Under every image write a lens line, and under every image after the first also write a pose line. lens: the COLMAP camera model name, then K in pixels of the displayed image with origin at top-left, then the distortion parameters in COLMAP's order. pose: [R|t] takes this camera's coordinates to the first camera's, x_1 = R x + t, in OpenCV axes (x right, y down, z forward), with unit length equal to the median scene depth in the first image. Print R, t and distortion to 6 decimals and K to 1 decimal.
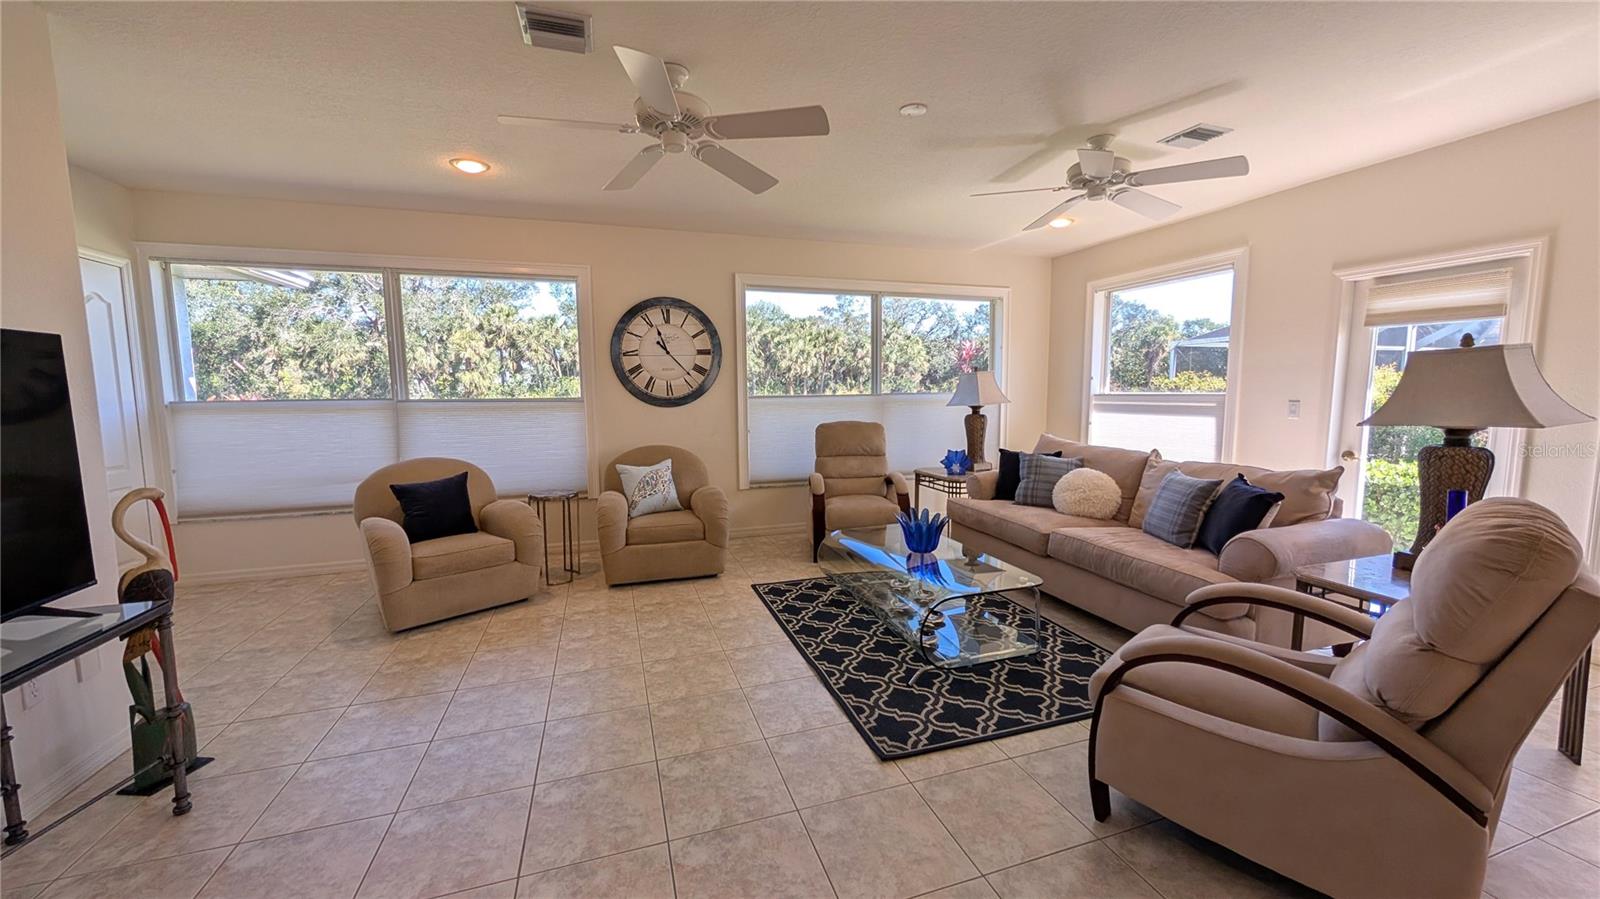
lens RADIAL K [[584.3, 0, 797.0], [0, 584.3, 451.1], [0, 0, 1]] dist [0.001528, 0.000202]
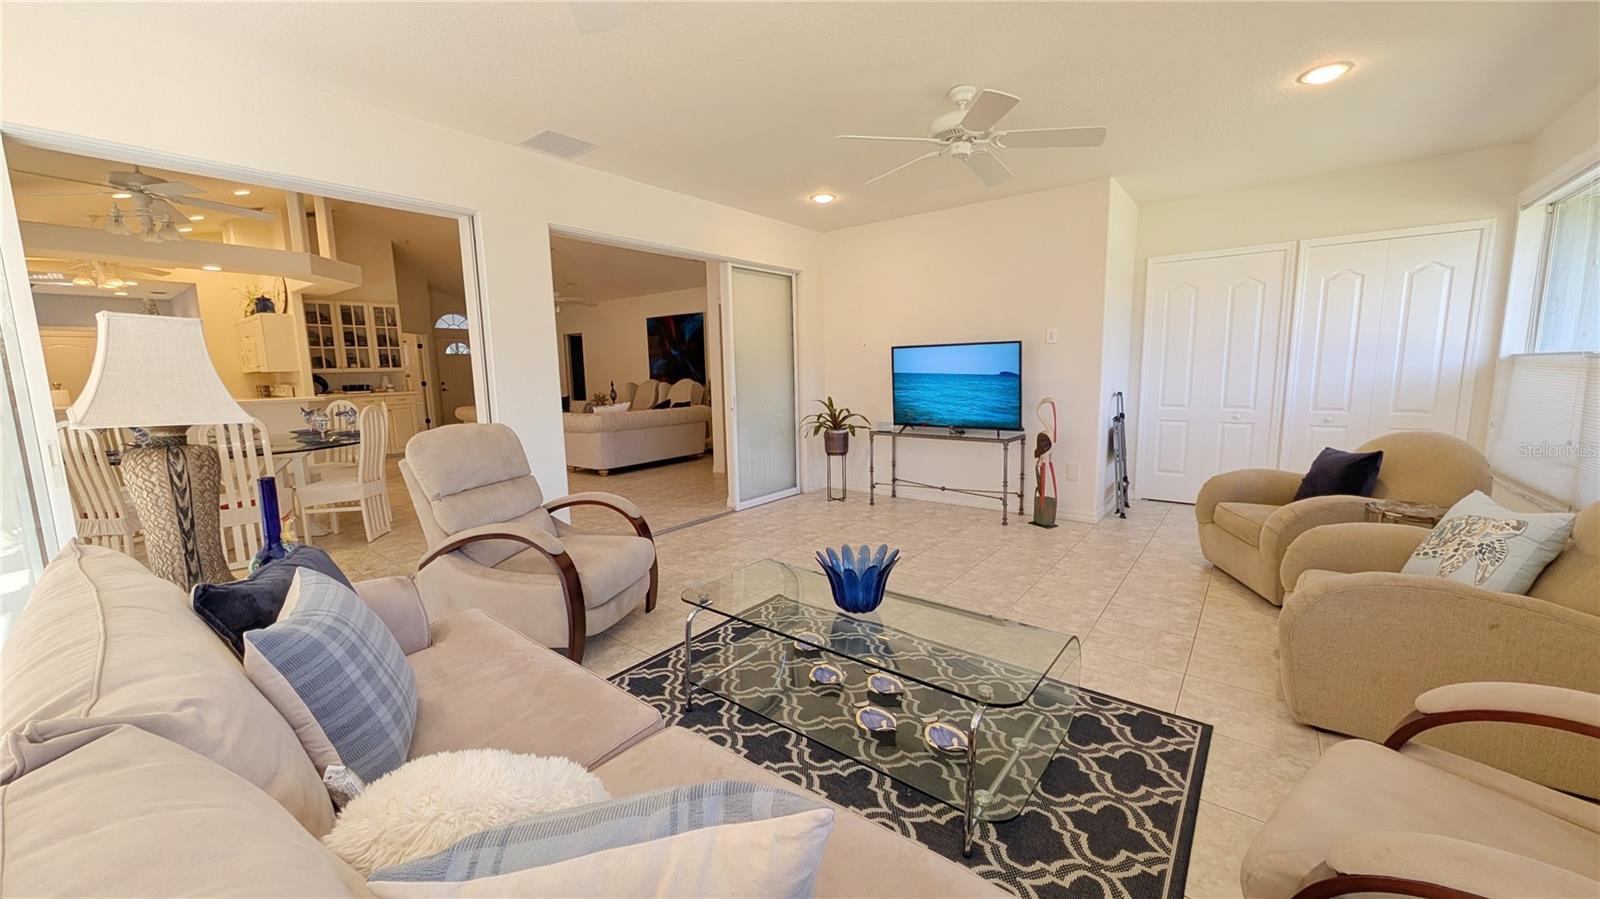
lens RADIAL K [[584.3, 0, 791.9], [0, 584.3, 447.1], [0, 0, 1]] dist [0.001528, 0.000202]
pose [[-0.843375, 0.090915, -0.529579, 0.546947], [-0.025581, 0.977671, 0.208580, -0.119496], [0.536717, 0.189458, -0.822217, 1.336907]]
